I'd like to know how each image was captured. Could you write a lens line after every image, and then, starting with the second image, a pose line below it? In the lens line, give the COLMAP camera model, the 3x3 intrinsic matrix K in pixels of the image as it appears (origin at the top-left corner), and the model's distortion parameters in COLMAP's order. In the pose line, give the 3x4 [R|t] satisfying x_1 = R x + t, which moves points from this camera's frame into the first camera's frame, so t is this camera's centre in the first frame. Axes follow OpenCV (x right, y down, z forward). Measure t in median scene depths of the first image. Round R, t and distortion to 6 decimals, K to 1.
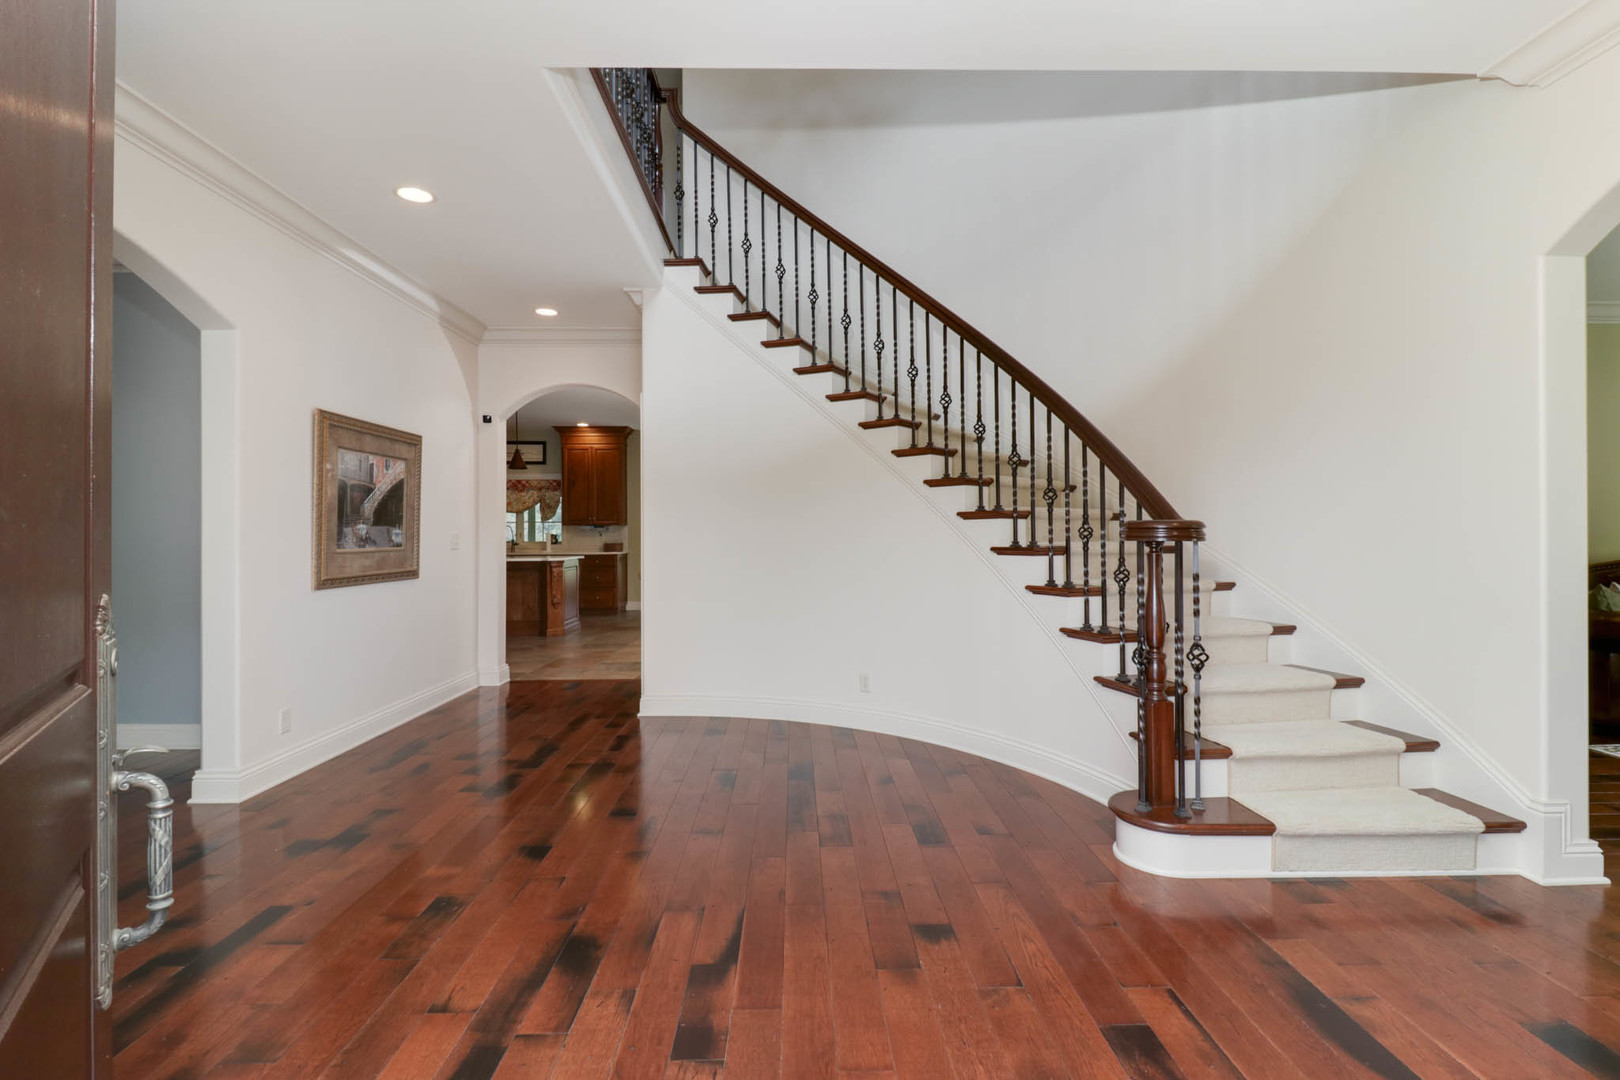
lens RADIAL K [[749.4, 0, 811.2], [0, 749.4, 538.4], [0, 0, 1]] dist [0.004499, -0.000094]
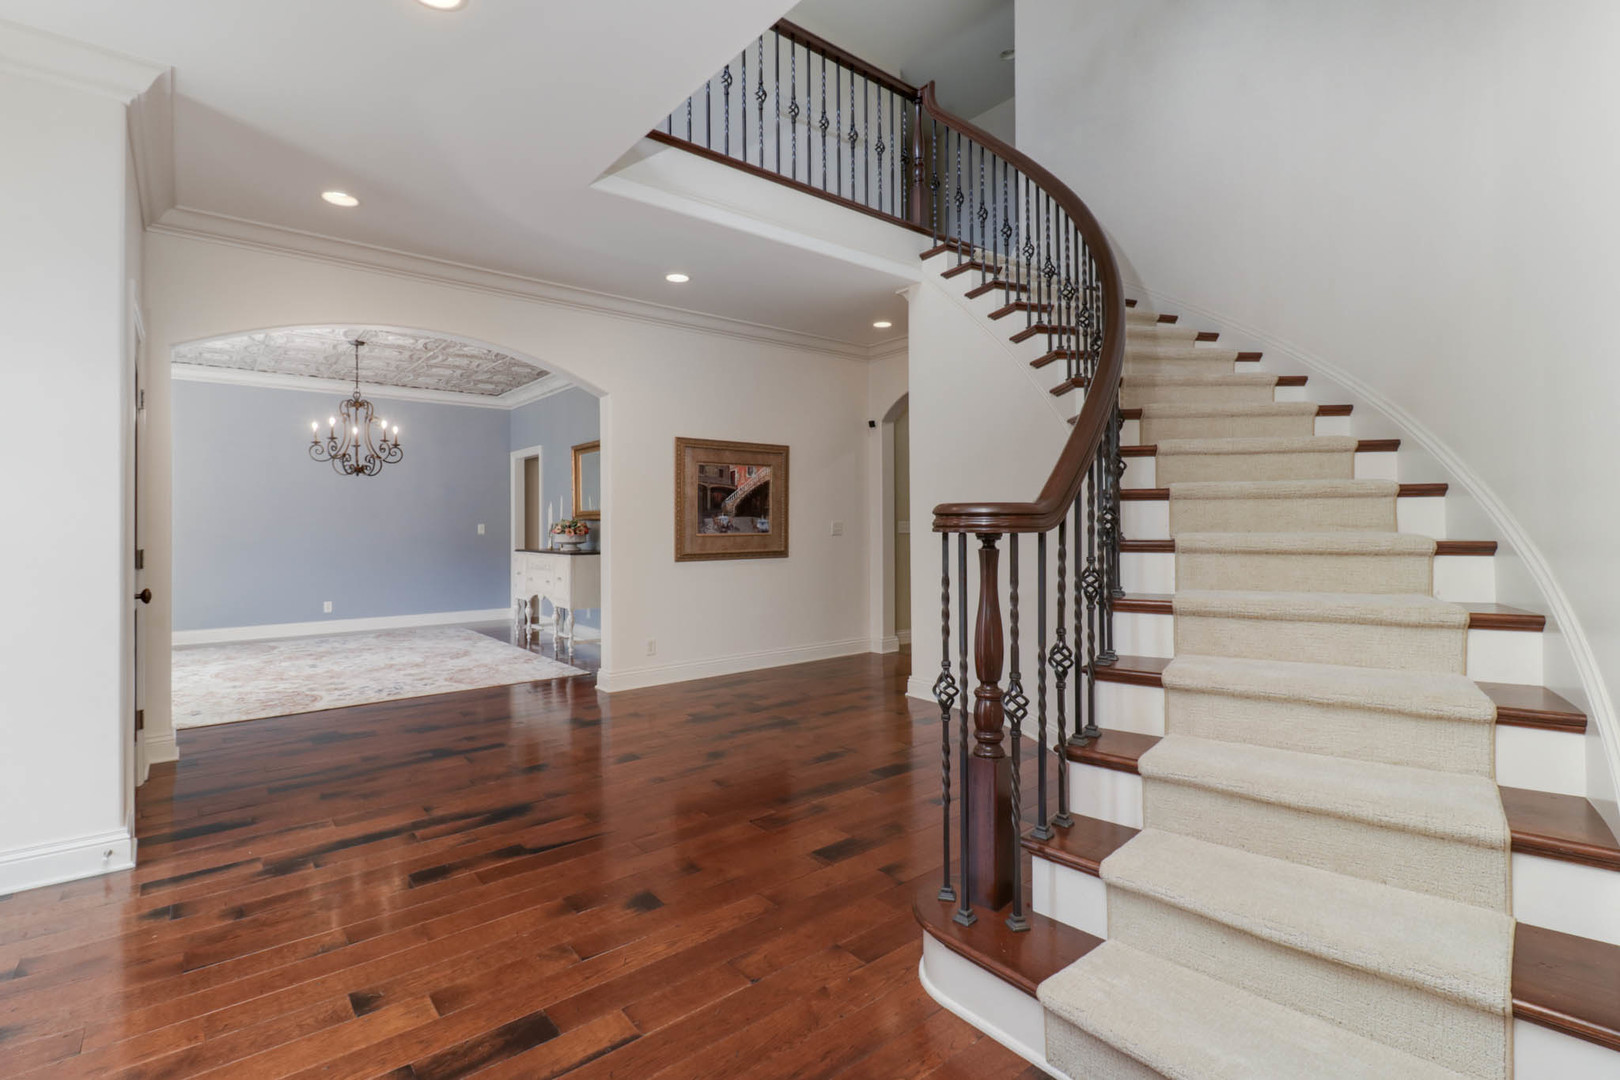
lens RADIAL K [[749.4, 0, 814.2], [0, 749.4, 528.0], [0, 0, 1]] dist [0.004499, -0.000094]
pose [[0.627850, 0.005441, -0.778315, 0.591727], [-0.002408, 0.999984, 0.005049, -0.004001], [0.778331, -0.001296, 0.627853, 0.274260]]
